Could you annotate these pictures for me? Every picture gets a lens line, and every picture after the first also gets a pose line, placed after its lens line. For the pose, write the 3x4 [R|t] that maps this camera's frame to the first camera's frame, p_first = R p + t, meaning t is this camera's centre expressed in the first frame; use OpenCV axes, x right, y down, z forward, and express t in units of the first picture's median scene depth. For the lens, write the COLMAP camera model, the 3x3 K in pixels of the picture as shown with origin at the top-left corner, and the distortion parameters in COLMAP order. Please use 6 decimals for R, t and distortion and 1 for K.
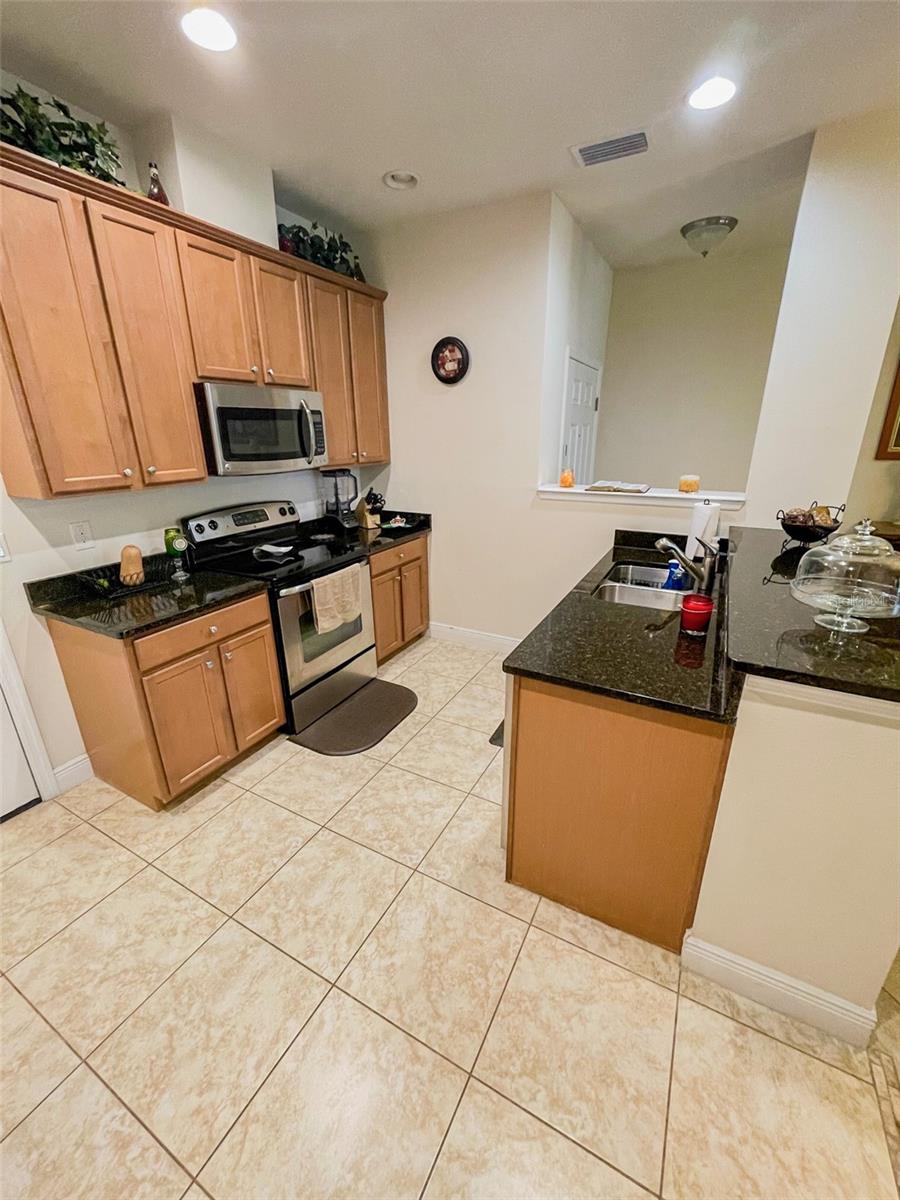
lens RADIAL K [[489.0, 0, 449.6], [0, 489.0, 604.2], [0, 0, 1]] dist [-0.001115, -0.000466]
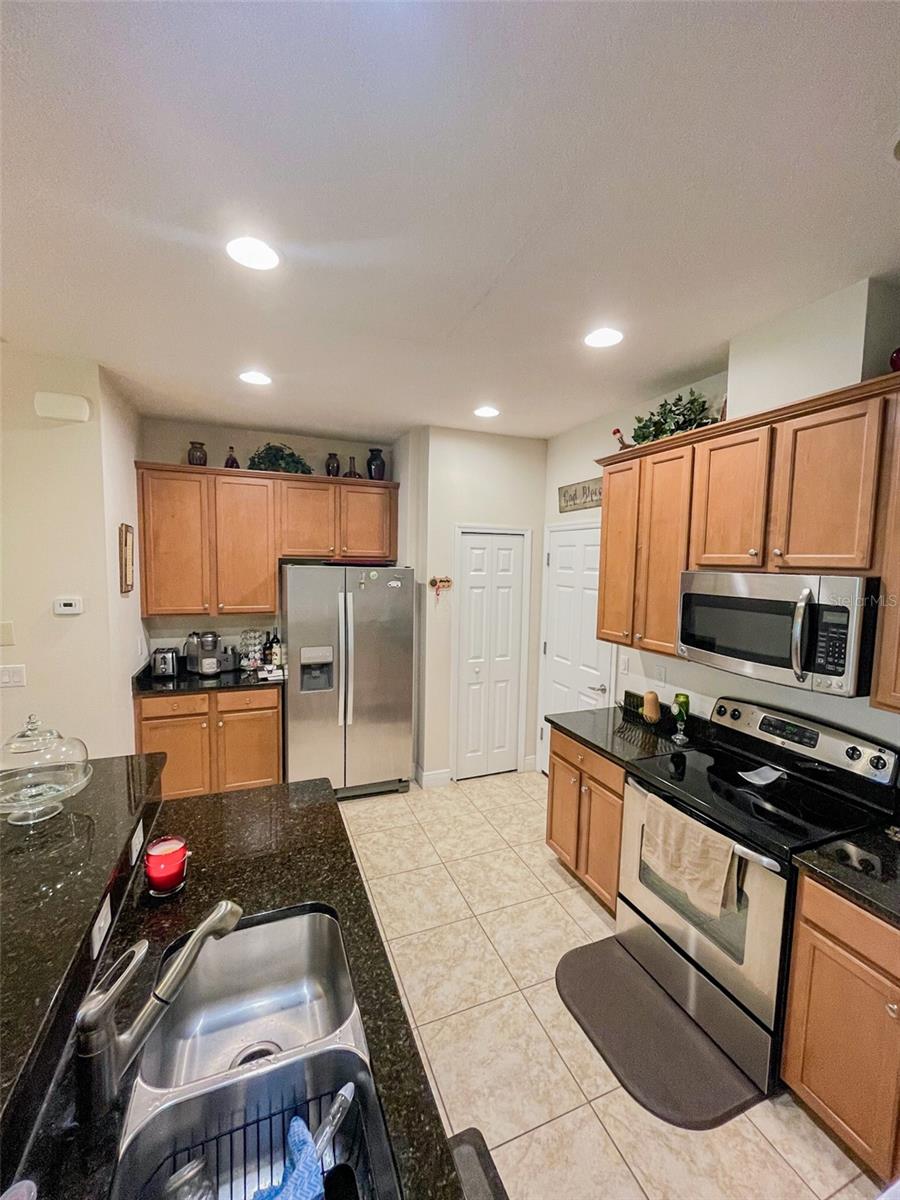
lens RADIAL K [[489.0, 0, 452.1], [0, 489.0, 597.1], [0, 0, 1]] dist [-0.001115, -0.000466]
pose [[-0.639560, 0.046144, -0.767355, 0.563100], [-0.284063, 0.913363, 0.291679, -0.505227], [0.714333, 0.404524, -0.571042, 1.127565]]
